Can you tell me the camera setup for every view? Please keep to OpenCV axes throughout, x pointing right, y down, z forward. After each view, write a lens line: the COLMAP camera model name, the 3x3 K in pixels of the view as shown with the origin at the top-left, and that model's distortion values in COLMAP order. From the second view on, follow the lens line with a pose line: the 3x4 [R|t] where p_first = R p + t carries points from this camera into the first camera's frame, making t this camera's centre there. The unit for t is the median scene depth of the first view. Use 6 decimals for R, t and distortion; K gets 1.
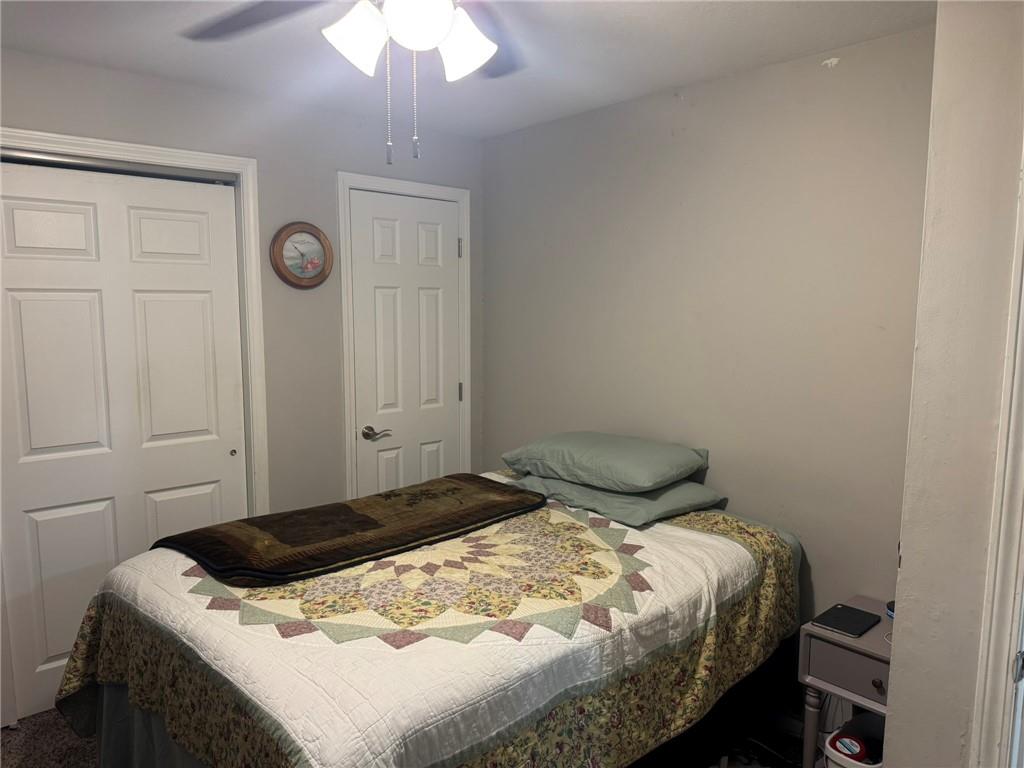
lens RADIAL K [[710.8, 0, 513.6], [0, 710.8, 386.5], [0, 0, 1]] dist [0.011930, -0.012321]
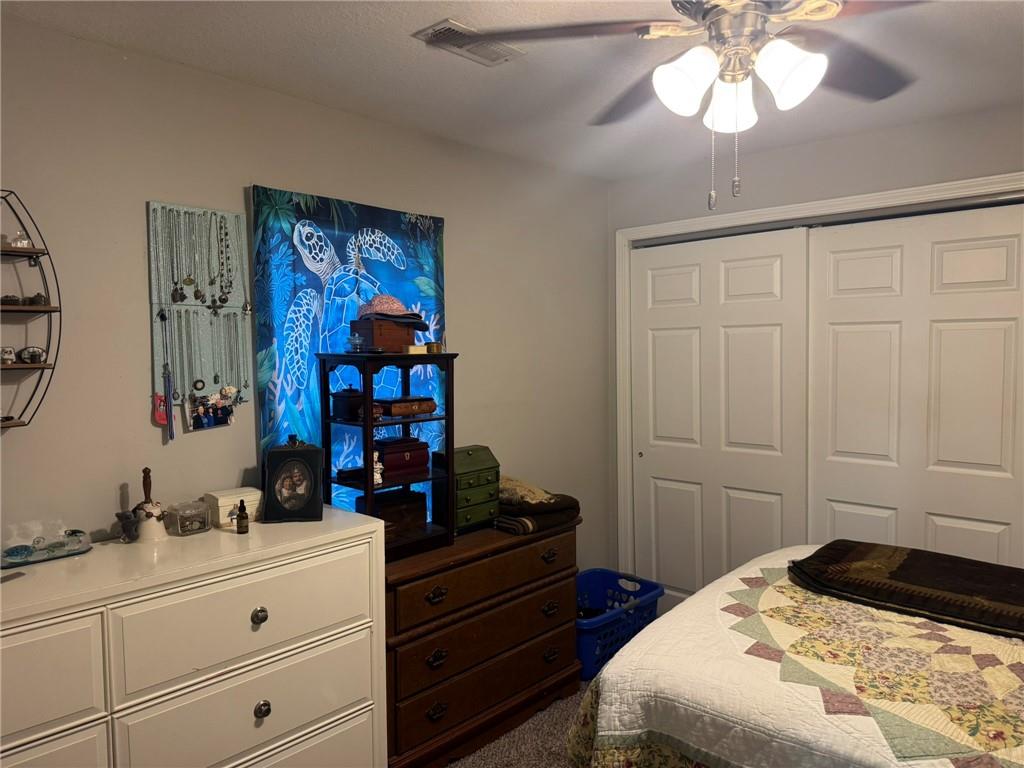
lens RADIAL K [[710.8, 0, 514.4], [0, 710.8, 383.0], [0, 0, 1]] dist [0.011930, -0.012321]
pose [[0.109514, 0.056121, -0.992400, 0.647442], [-0.104453, 0.993527, 0.044658, -0.035113], [0.988482, 0.098769, 0.114667, 0.383435]]
